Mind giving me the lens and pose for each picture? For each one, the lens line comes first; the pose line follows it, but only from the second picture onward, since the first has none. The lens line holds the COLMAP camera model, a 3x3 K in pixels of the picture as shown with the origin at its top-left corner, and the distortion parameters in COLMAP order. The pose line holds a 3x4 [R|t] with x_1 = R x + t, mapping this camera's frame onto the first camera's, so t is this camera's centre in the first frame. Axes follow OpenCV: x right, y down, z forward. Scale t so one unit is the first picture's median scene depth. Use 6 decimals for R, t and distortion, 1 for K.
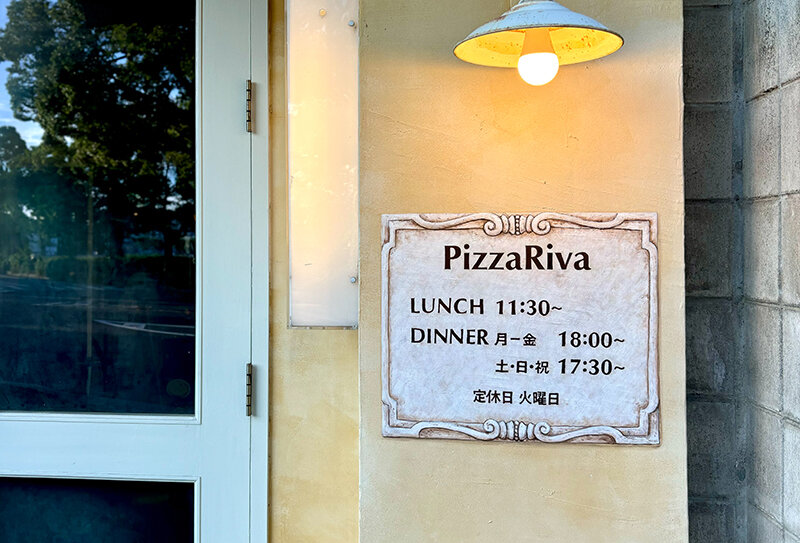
lens RADIAL K [[798.1, 0, 309.2], [0, 798.1, 229.0], [0, 0, 1]] dist [-0.002351, 0.000000]
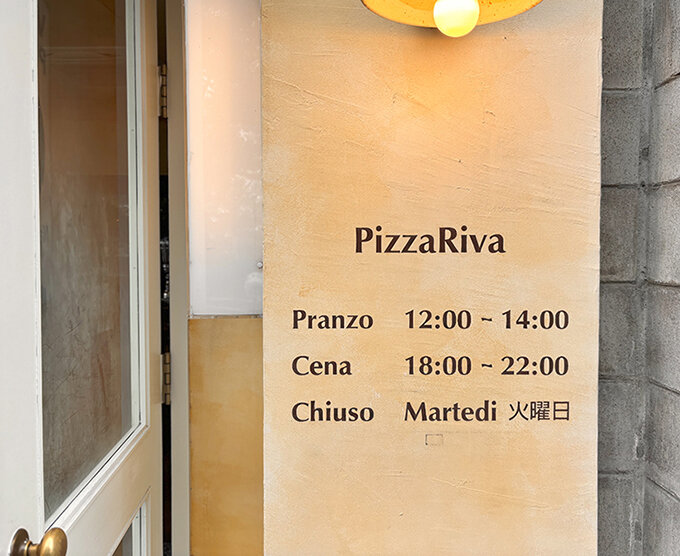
lens RADIAL K [[587.9, 0, 356.5], [0, 587.9, 271.3], [0, 0, 1]] dist [0.032738, -0.011571]
pose [[0.992304, -0.005134, 0.123722, 0.085695], [-0.001606, 0.998522, 0.054318, 0.034850], [-0.123818, -0.054098, 0.990829, 0.313736]]
